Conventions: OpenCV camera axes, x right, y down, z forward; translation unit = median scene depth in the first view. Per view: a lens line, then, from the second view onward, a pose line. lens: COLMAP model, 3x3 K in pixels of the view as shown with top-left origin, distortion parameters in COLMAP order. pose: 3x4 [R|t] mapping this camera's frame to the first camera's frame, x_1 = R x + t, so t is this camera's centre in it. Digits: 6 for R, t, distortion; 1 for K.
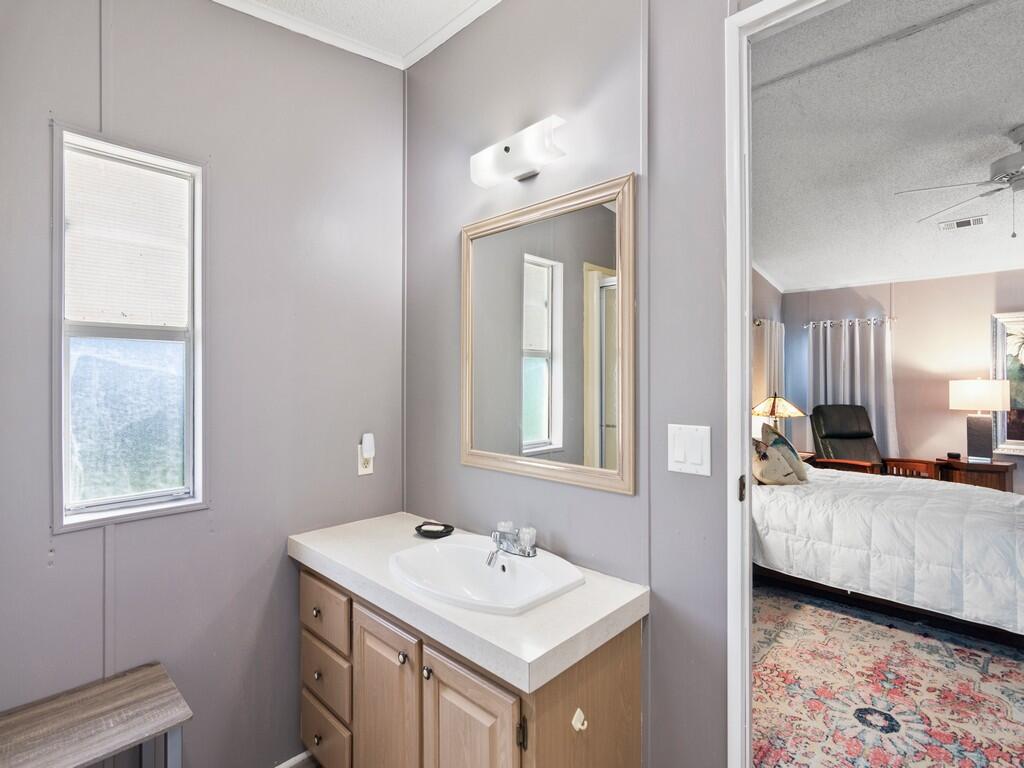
lens RADIAL K [[502.7, 0, 513.7], [0, 502.7, 379.7], [0, 0, 1]] dist [-0.014280, 0.001036]
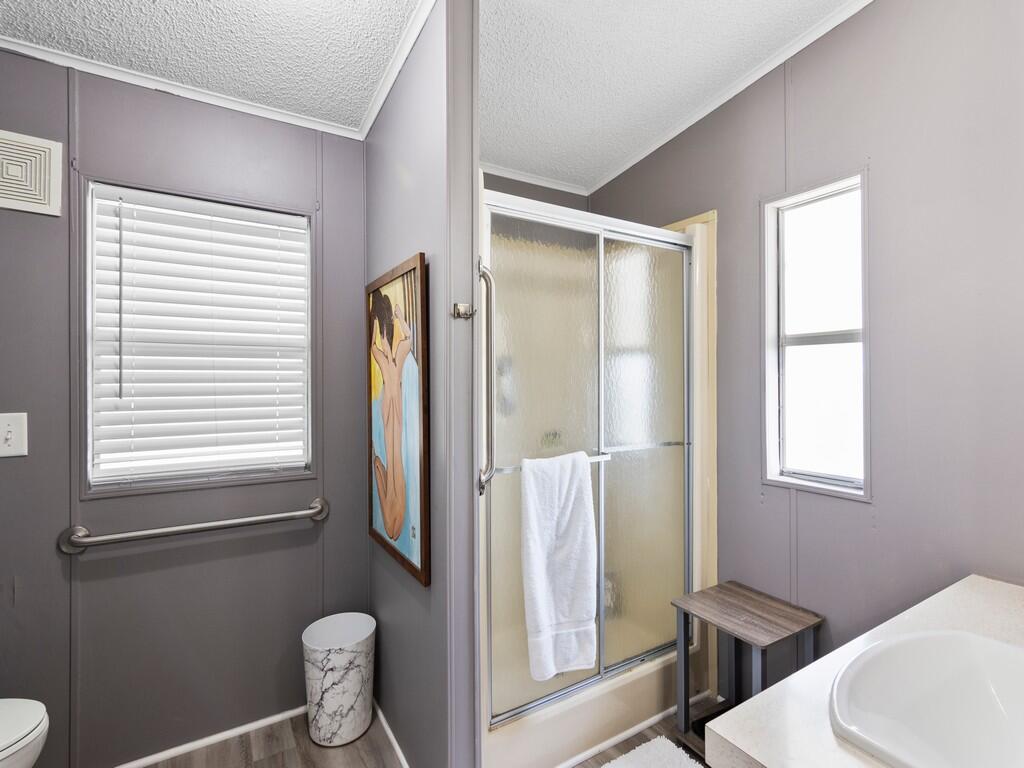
lens RADIAL K [[502.7, 0, 515.4], [0, 502.7, 379.1], [0, 0, 1]] dist [-0.014280, 0.001036]
pose [[-0.265354, 0.010187, -0.964097, 0.687409], [0.004693, 0.999946, 0.009274, -0.012456], [0.964140, -0.002064, -0.265387, 0.688844]]
